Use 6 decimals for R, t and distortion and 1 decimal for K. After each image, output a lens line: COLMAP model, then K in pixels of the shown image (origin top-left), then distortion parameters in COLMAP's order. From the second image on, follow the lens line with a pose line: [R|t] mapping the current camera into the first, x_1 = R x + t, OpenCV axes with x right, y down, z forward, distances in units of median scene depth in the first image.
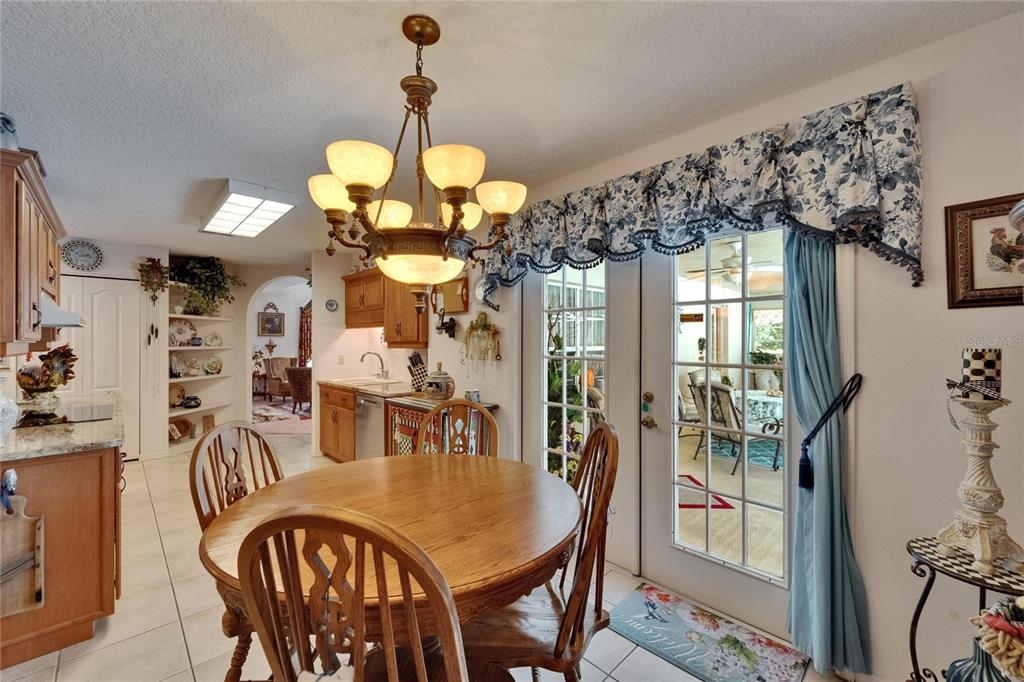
lens RADIAL K [[412.6, 0, 512.0], [0, 412.6, 341.0], [0, 0, 1]] dist [-0.000105, -0.000064]
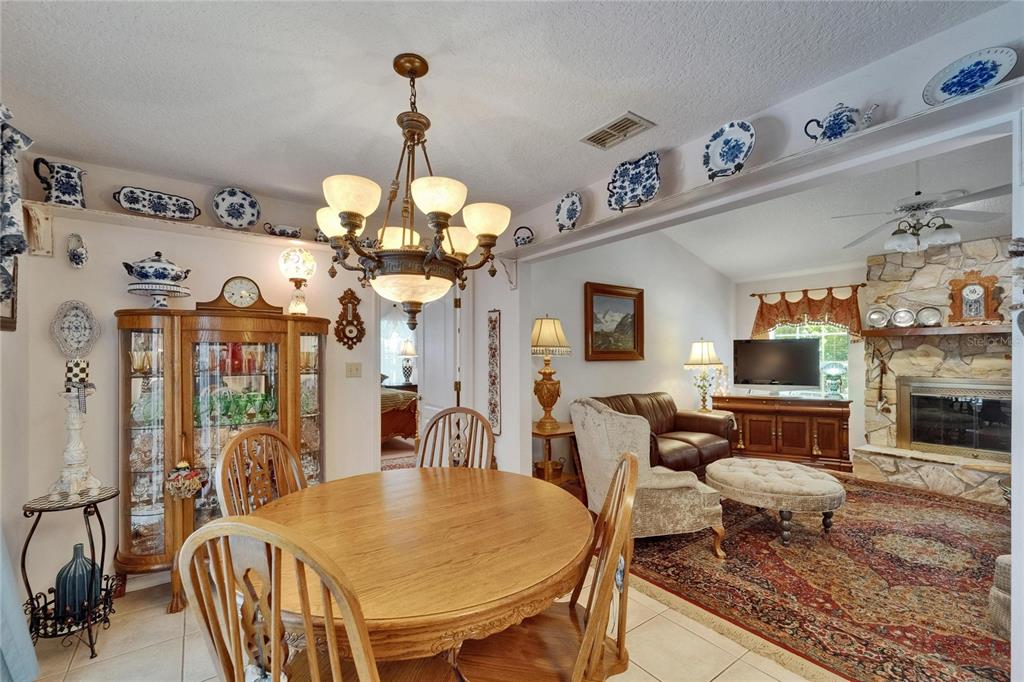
lens RADIAL K [[435.7, 0, 500.4], [0, 435.7, 355.5], [0, 0, 1]] dist [0.001285, -0.000206]
pose [[-0.987779, -0.001965, 0.155847, -0.530724], [-0.002200, 0.999997, -0.001337, -0.003852], [-0.155843, -0.001664, -0.987780, 1.760297]]
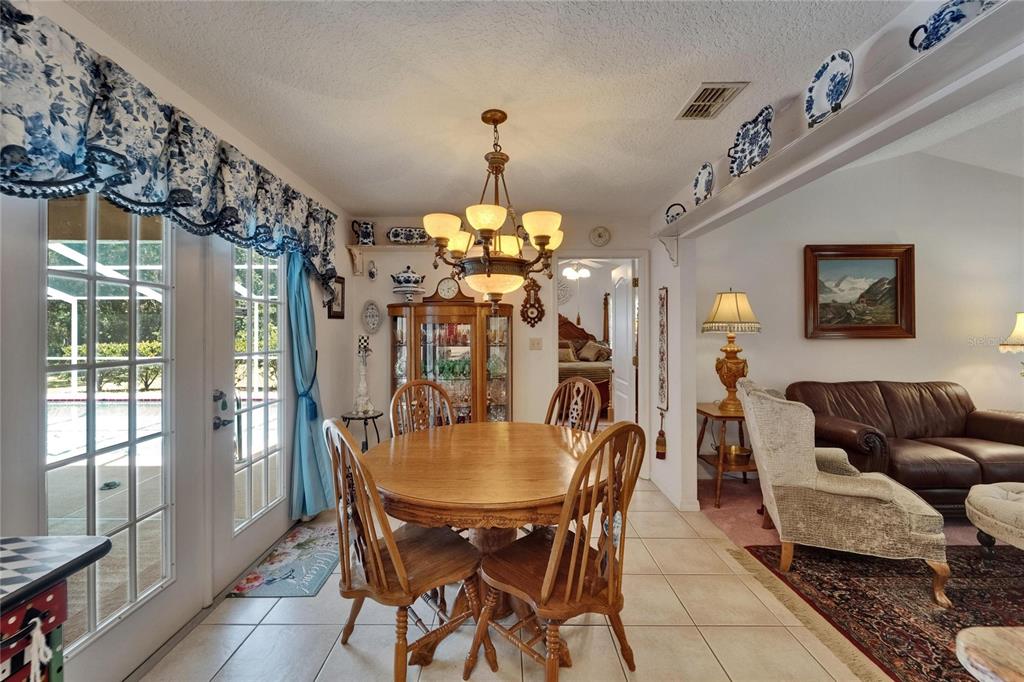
lens RADIAL K [[419.3, 0, 498.6], [0, 419.3, 332.7], [0, 0, 1]] dist [-0.000613, -0.000521]
pose [[-0.704063, -0.003975, 0.710127, -1.074665], [-0.002007, 0.999991, 0.003608, -0.009604], [-0.710135, 0.001115, -0.704065, 1.707845]]
